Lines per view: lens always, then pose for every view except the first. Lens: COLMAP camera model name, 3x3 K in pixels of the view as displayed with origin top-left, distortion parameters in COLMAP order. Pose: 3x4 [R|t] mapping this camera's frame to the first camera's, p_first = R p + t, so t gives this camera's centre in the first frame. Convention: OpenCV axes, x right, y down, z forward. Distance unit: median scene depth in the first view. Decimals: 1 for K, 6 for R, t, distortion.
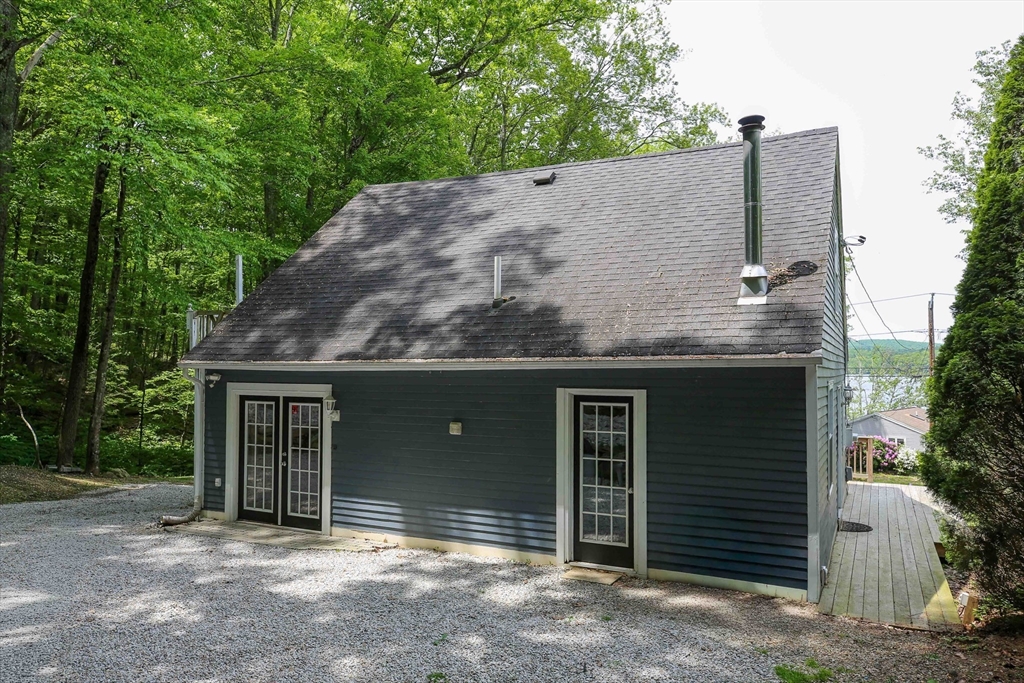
lens RADIAL K [[738.6, 0, 510.1], [0, 738.6, 353.3], [0, 0, 1]] dist [0.009608, 0.003861]
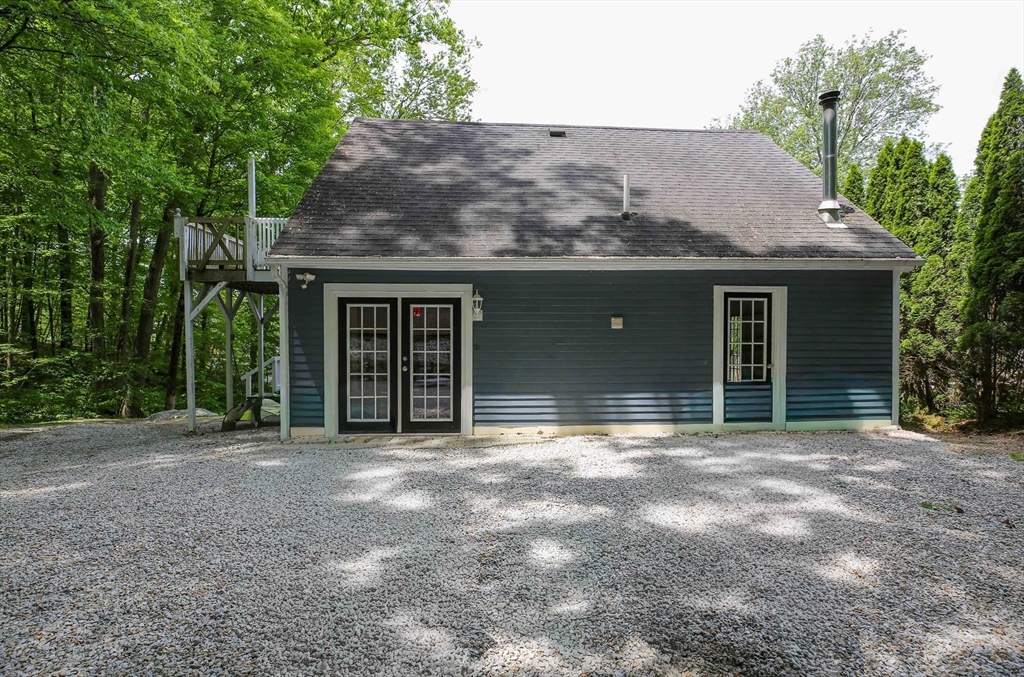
lens RADIAL K [[508.2, 0, 511.9], [0, 508.2, 370.3], [0, 0, 1]] dist [-0.041167, -0.000204]
pose [[0.866677, -0.034517, 0.497674, -0.542864], [-0.006341, 0.996761, 0.080174, 0.103788], [-0.498829, -0.072641, 0.863651, 0.387006]]
